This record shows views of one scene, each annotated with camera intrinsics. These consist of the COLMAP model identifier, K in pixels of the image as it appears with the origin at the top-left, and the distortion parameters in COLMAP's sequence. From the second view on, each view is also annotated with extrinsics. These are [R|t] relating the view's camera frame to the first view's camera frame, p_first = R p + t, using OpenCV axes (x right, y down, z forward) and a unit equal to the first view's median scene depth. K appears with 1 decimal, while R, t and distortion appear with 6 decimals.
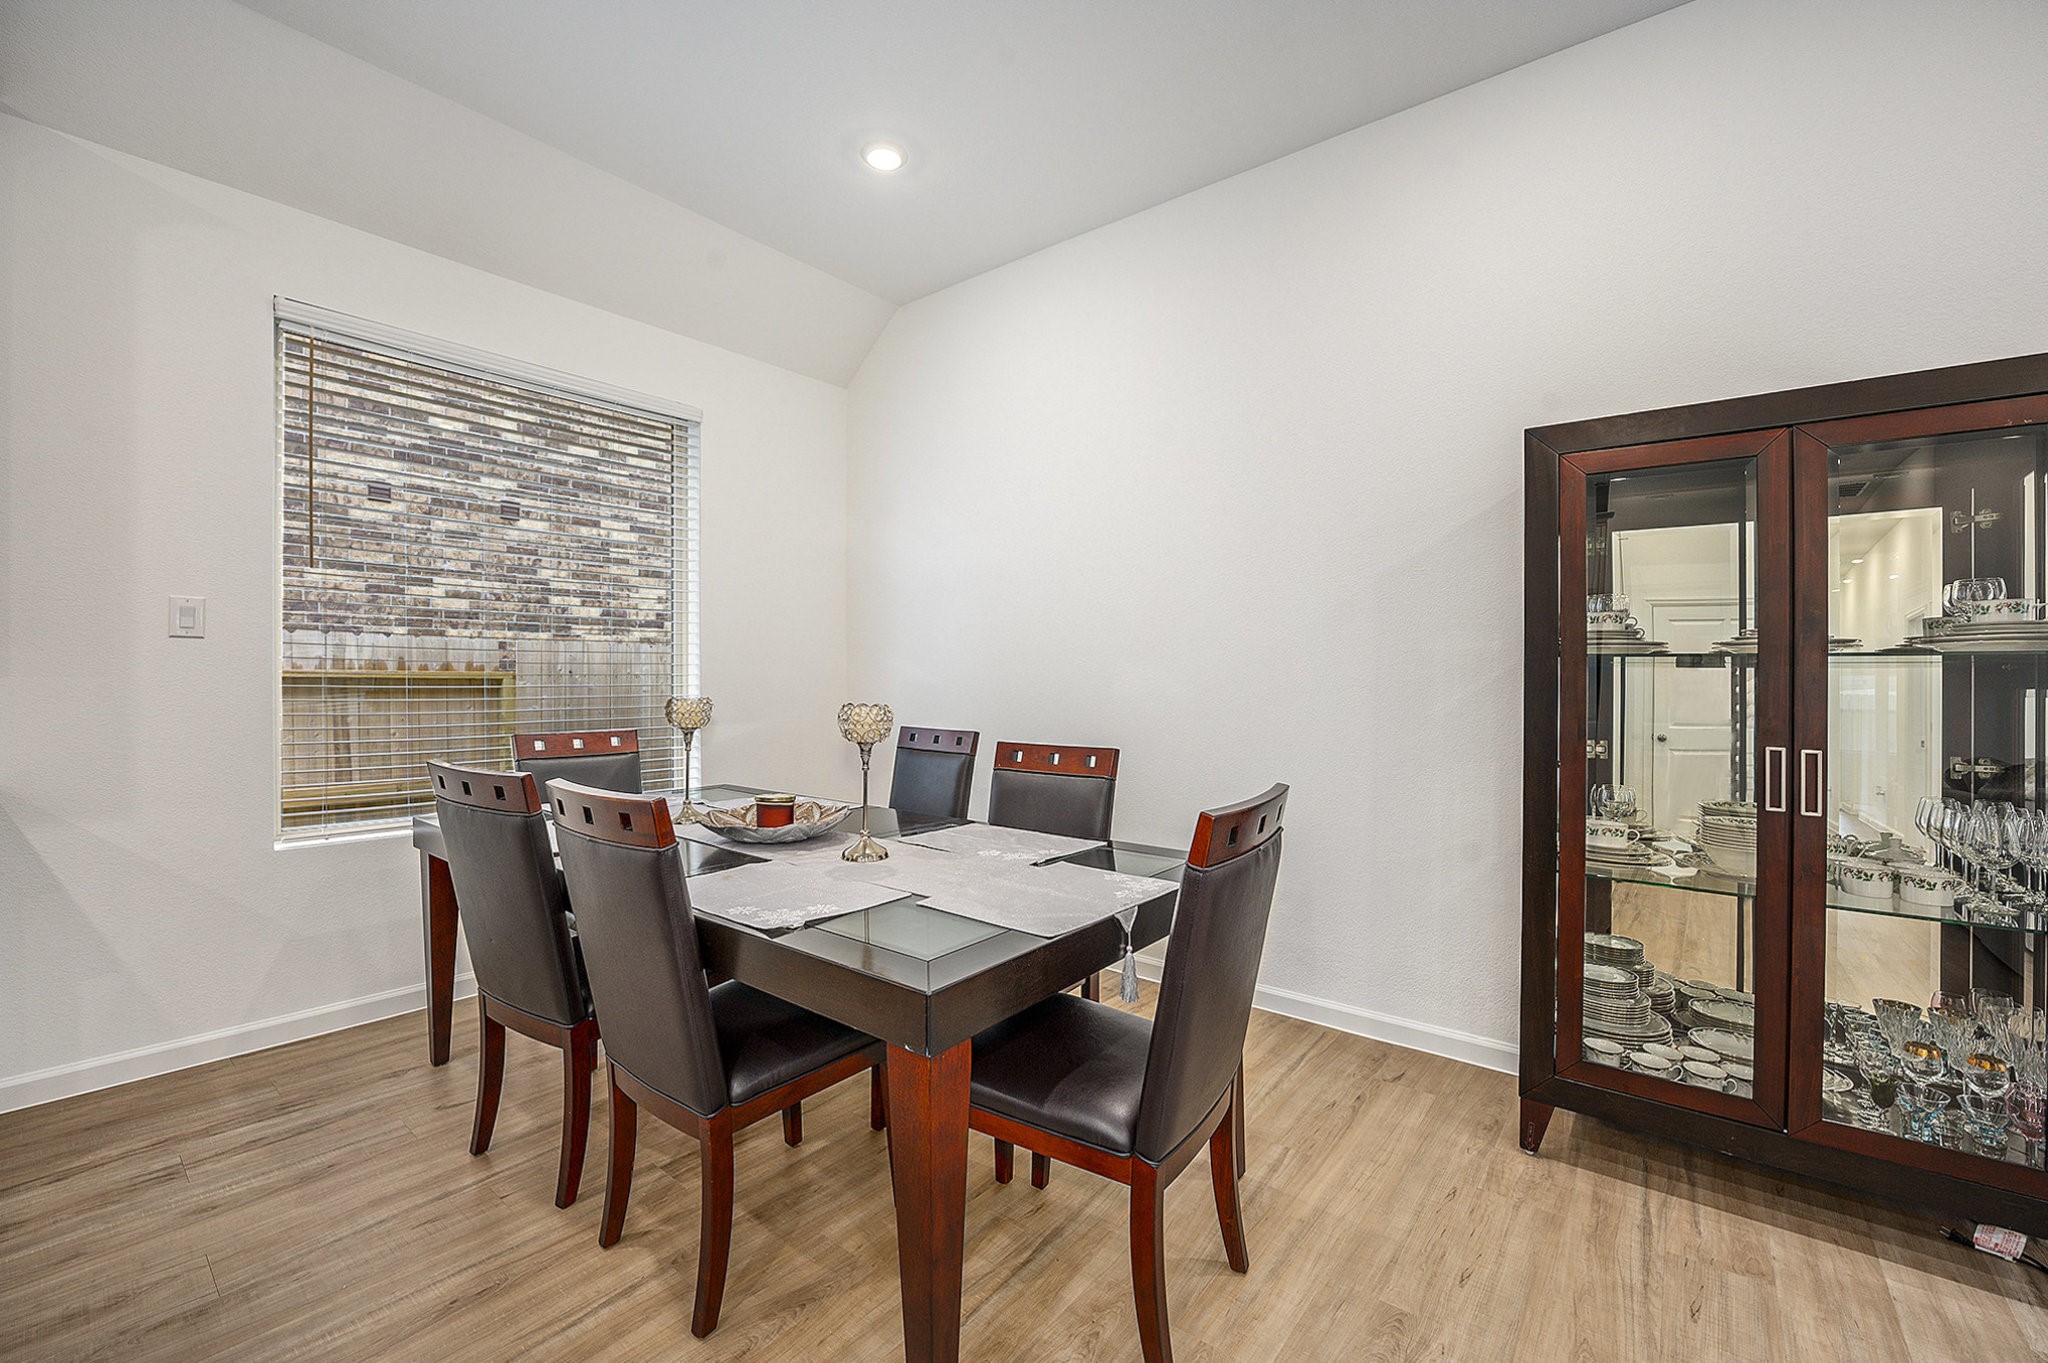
lens RADIAL K [[828.8, 0, 1009.8], [0, 828.8, 670.8], [0, 0, 1]] dist [-0.016509, 0.001009]
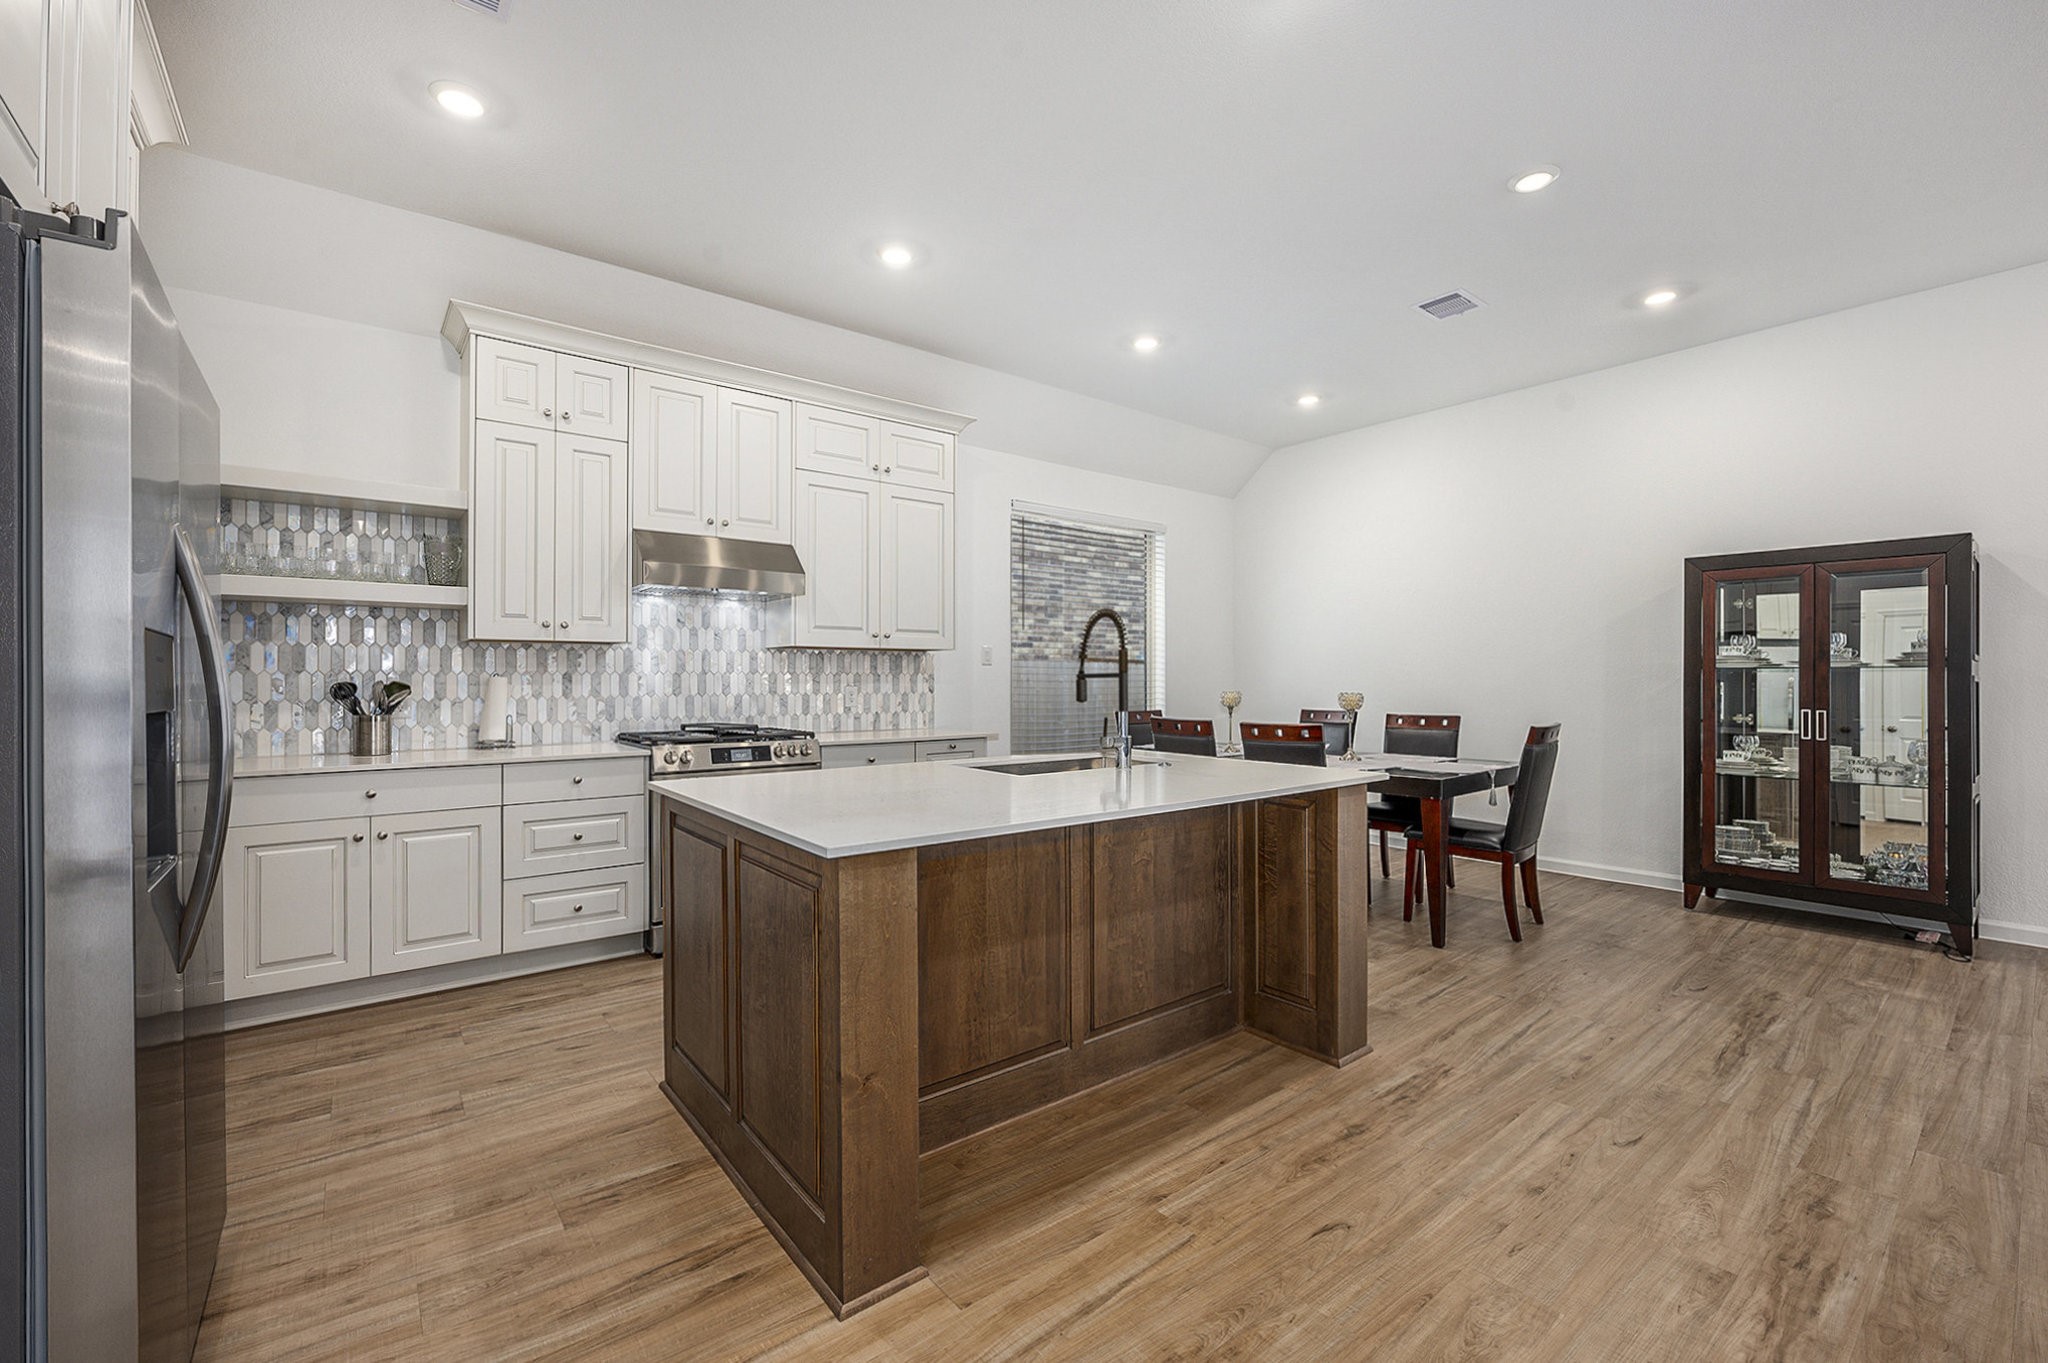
lens RADIAL K [[828.8, 0, 1014.3], [0, 828.8, 685.2], [0, 0, 1]] dist [-0.016509, 0.001009]
pose [[0.975563, -0.006136, -0.219635, -0.244998], [0.008680, 0.999906, 0.010623, -0.005240], [0.219549, -0.012270, 0.975524, -0.599298]]
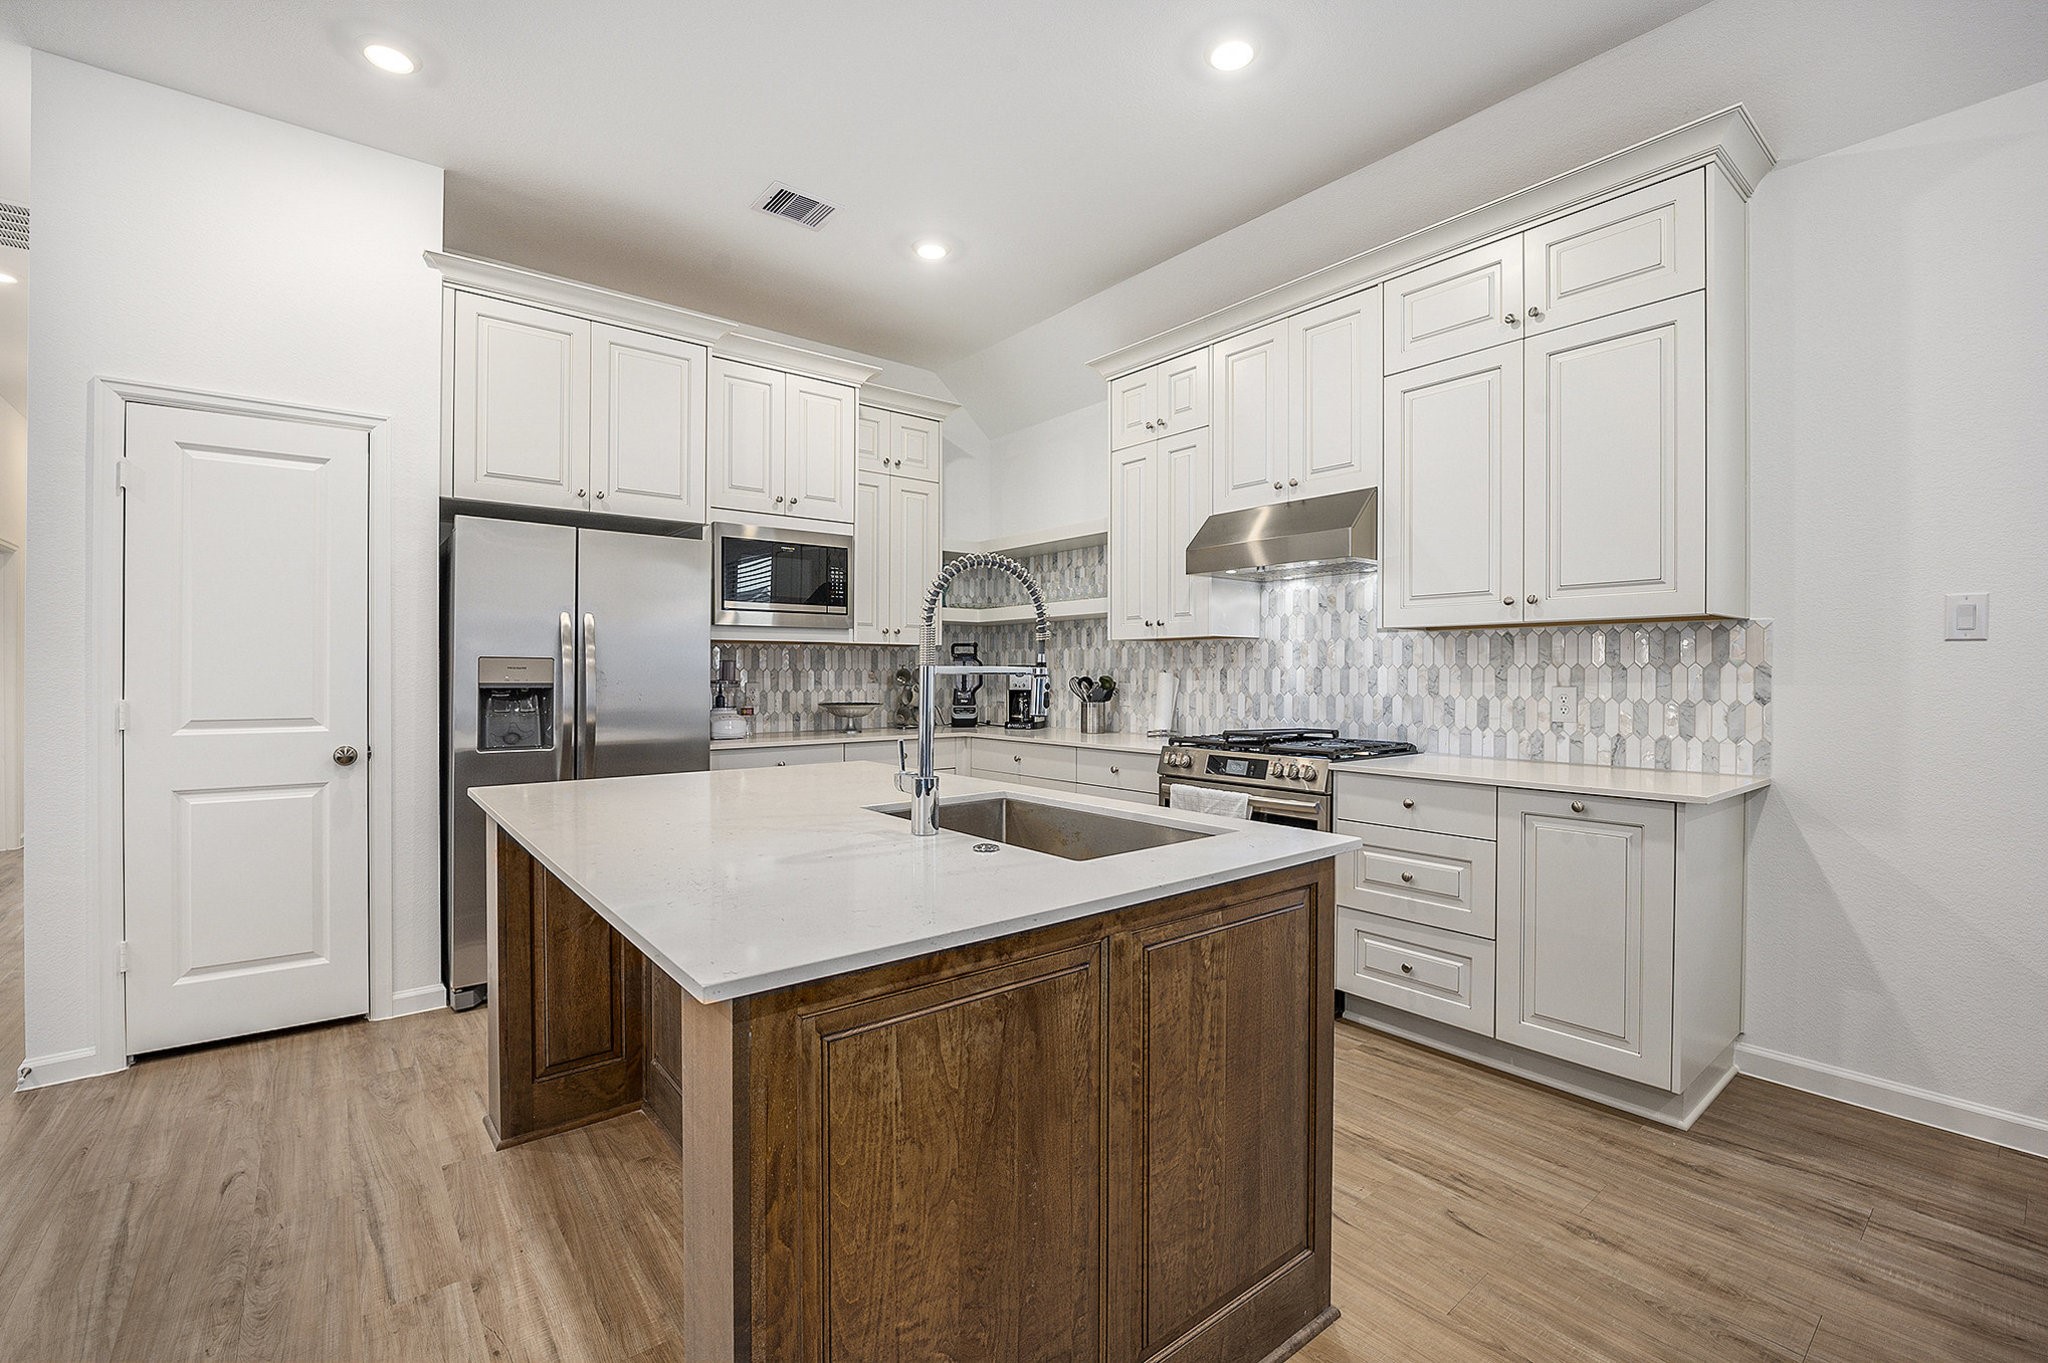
lens RADIAL K [[875.8, 0, 1026.1], [0, 875.8, 677.1], [0, 0, 1]] dist [-0.012838, -0.000560]
pose [[-0.190627, -0.003243, -0.981657, 0.045321], [0.003971, 0.999984, -0.004075, -0.001137], [0.981654, -0.004675, -0.190611, 0.099449]]
